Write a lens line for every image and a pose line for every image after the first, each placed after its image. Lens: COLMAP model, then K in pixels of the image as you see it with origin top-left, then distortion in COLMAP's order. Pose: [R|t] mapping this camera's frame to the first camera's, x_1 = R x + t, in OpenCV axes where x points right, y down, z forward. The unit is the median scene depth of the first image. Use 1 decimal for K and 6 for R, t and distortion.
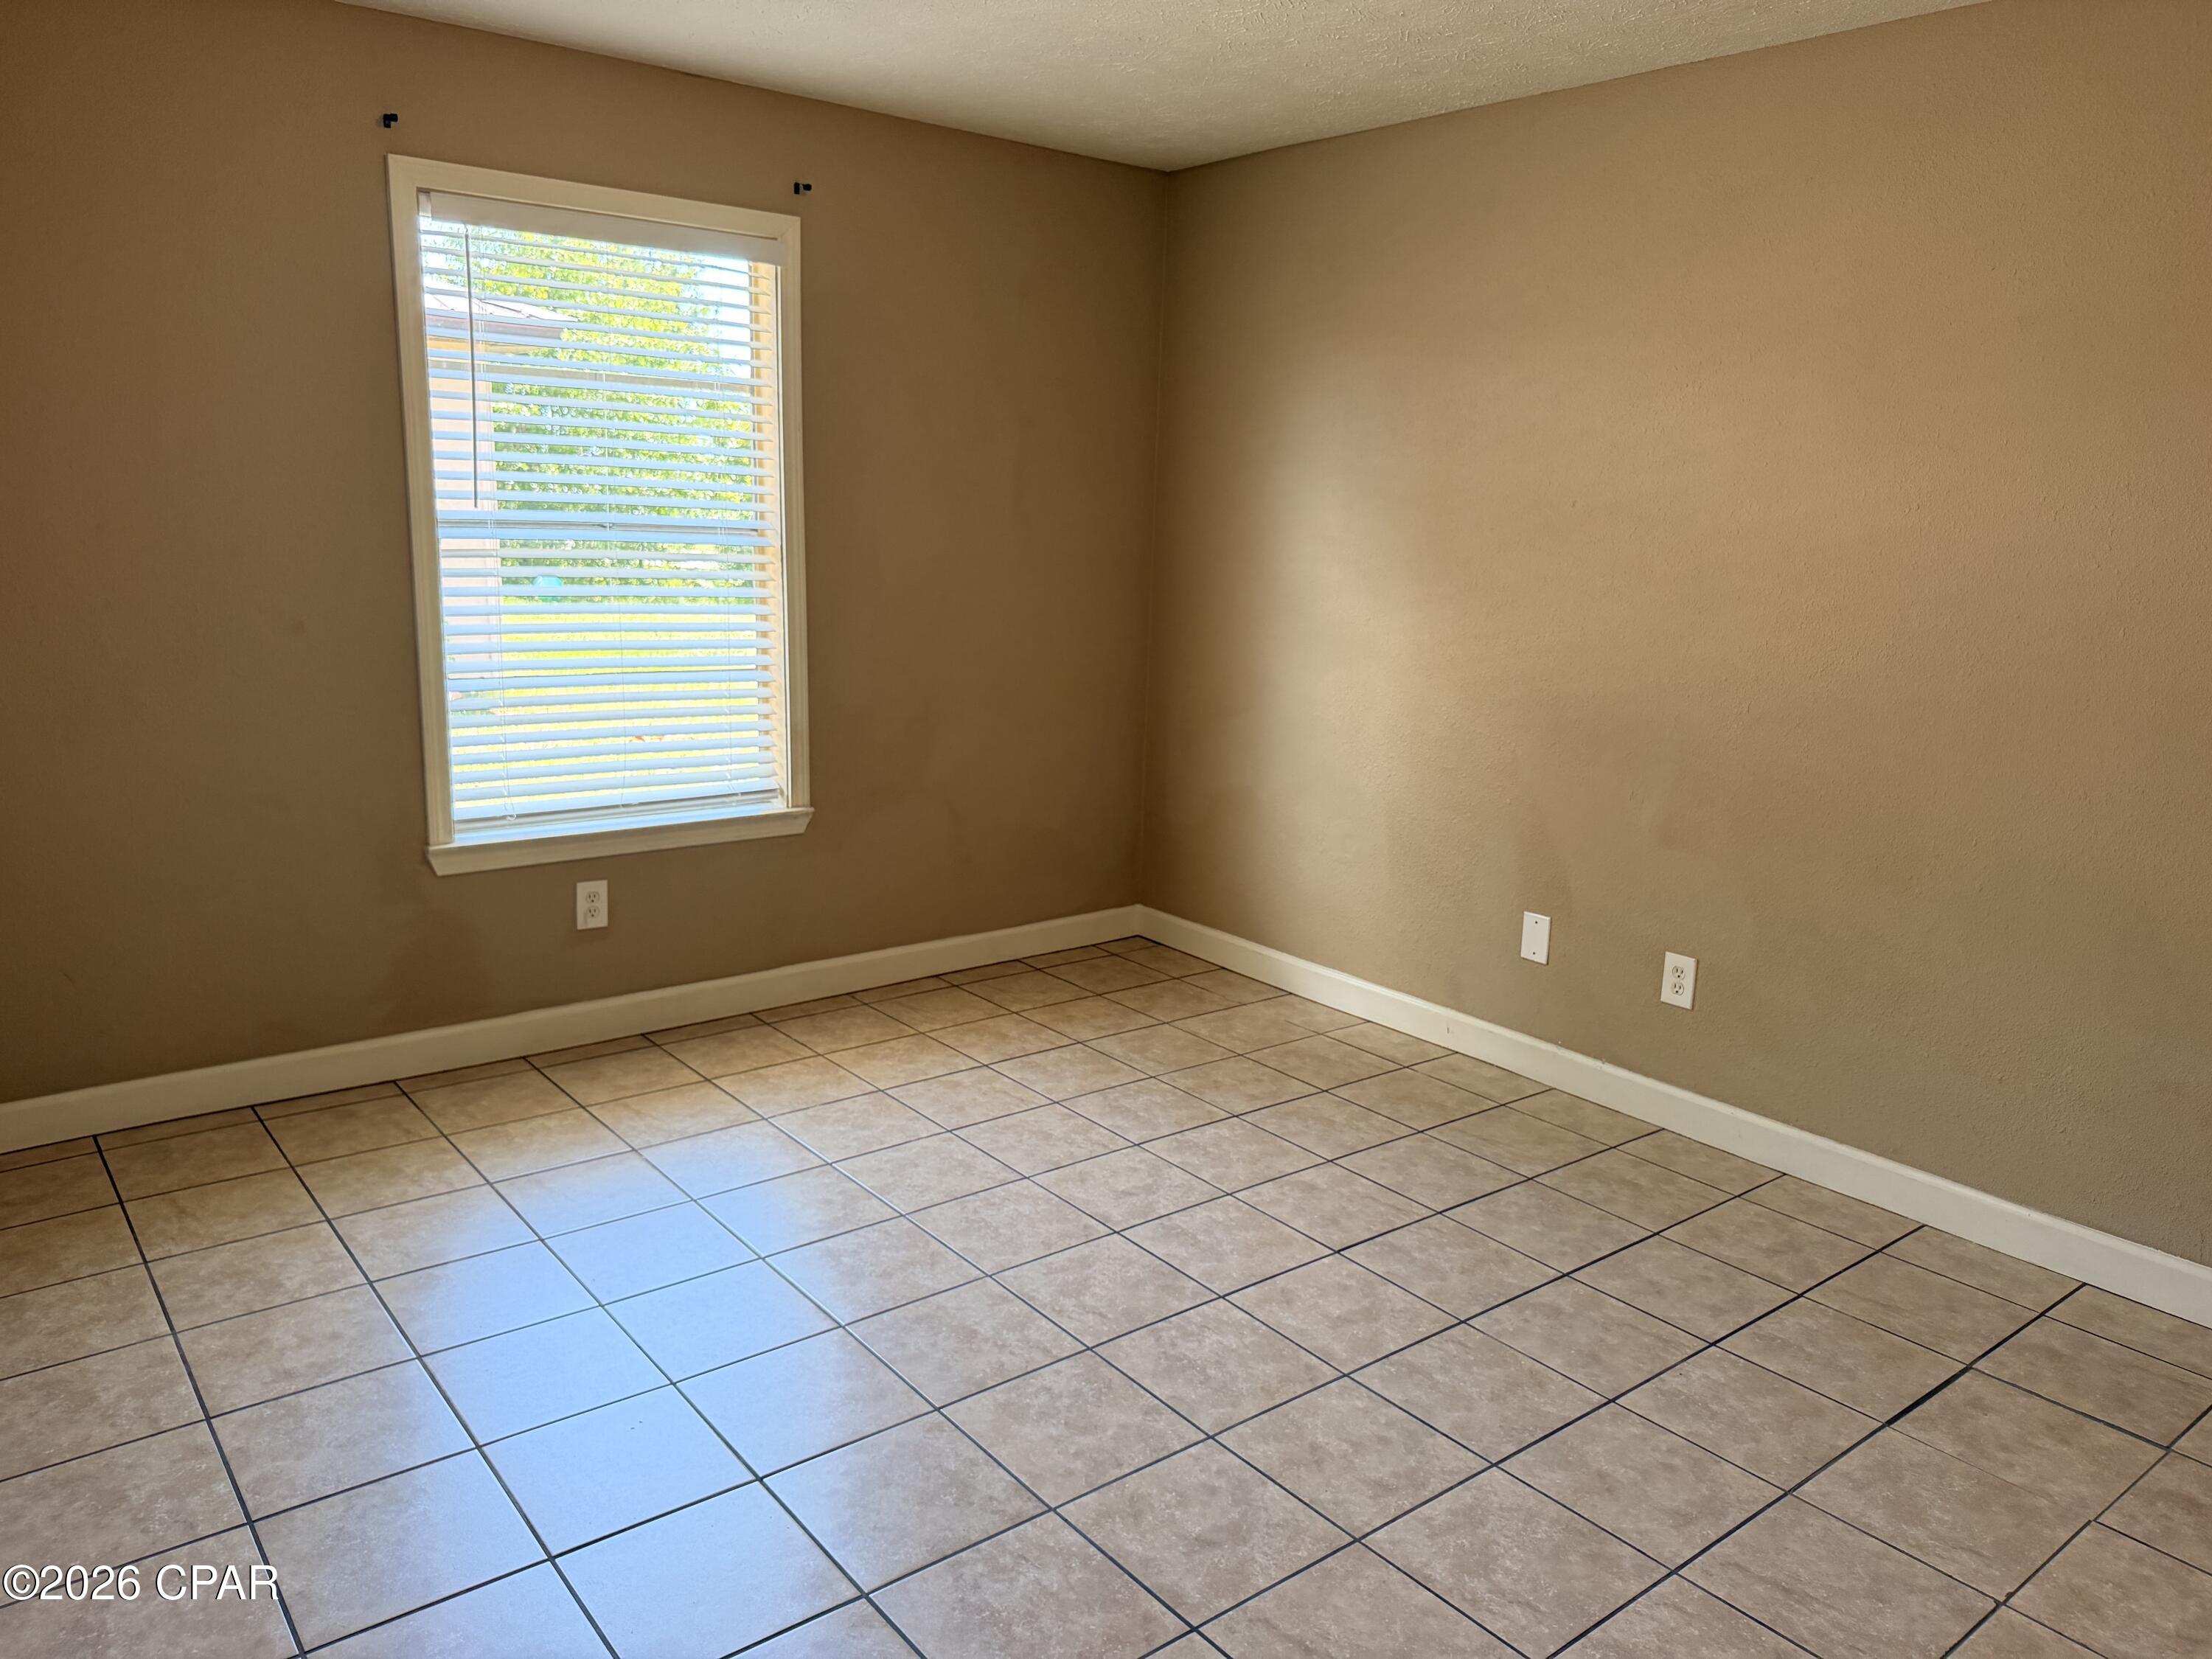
lens RADIAL K [[1553.5, 0, 1106.0], [0, 1553.5, 829.5], [0, 0, 1]] dist [0.078149, -0.153255]
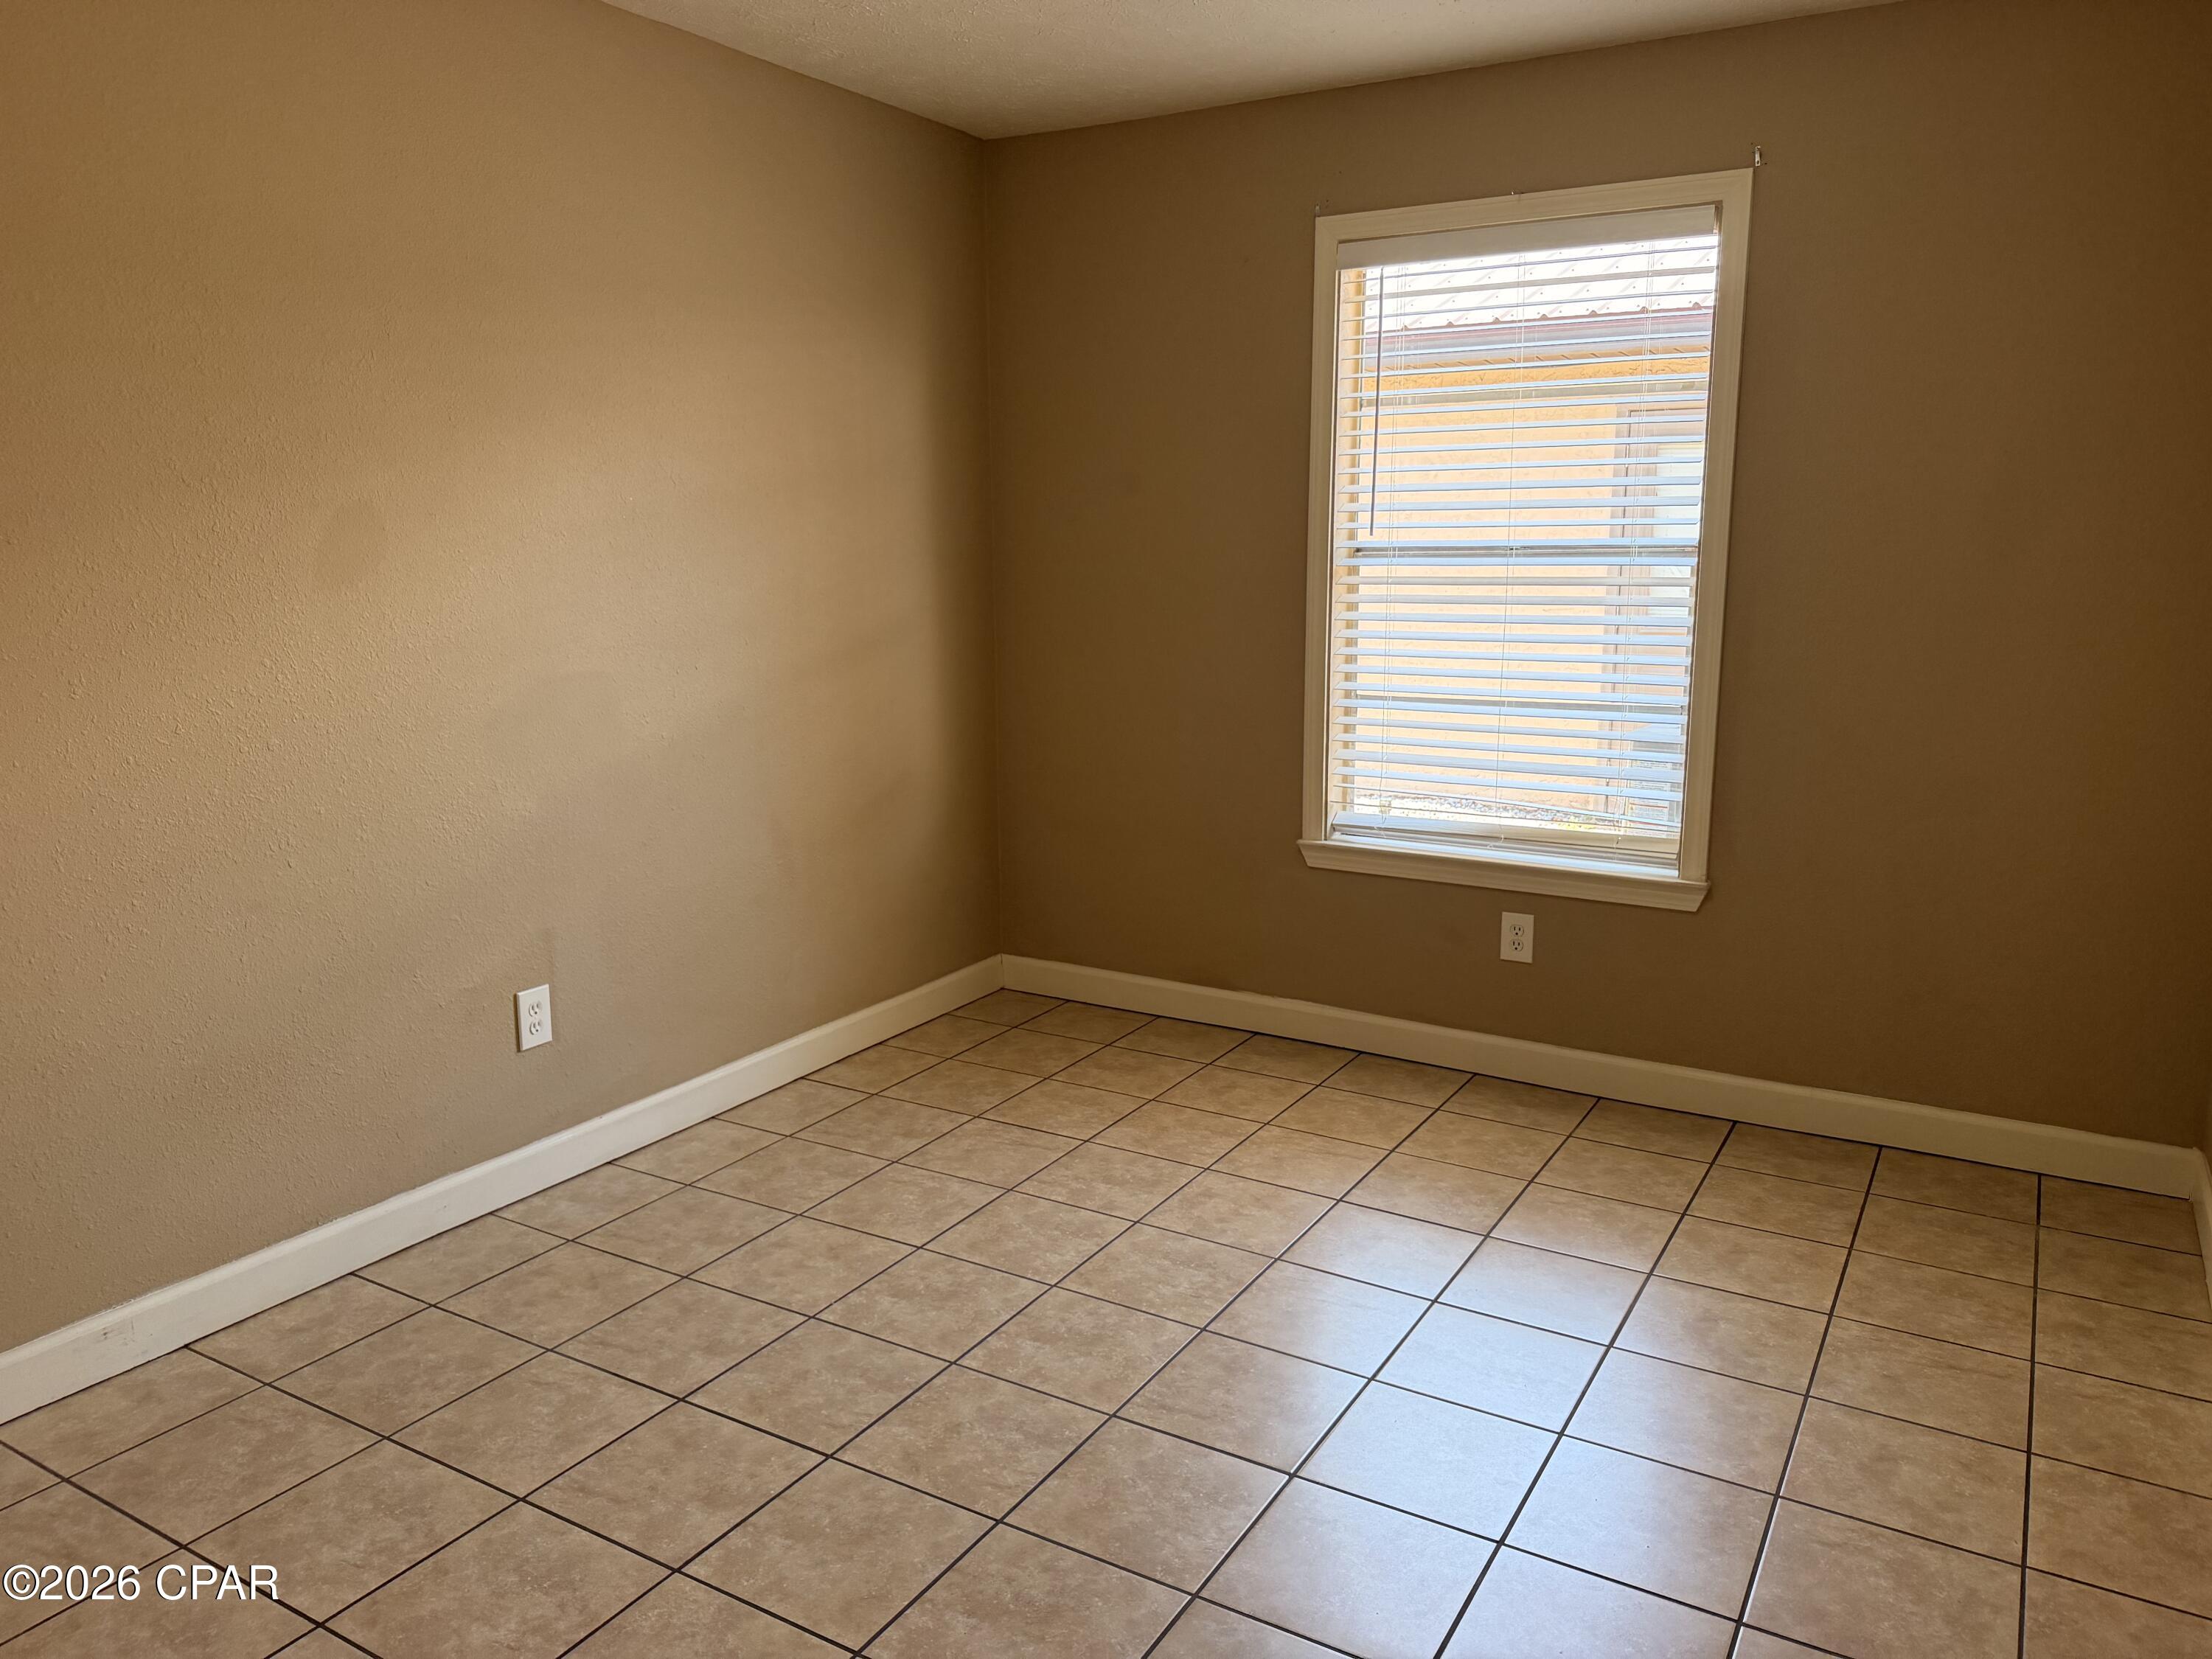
lens RADIAL K [[1553.5, 0, 1106.0], [0, 1553.5, 829.5], [0, 0, 1]] dist [0.078149, -0.153255]
pose [[0.359291, 0.147049, -0.921567, 0.526334], [-0.177442, 0.980257, 0.087234, -0.065329], [0.916201, 0.132183, 0.378291, 0.440395]]
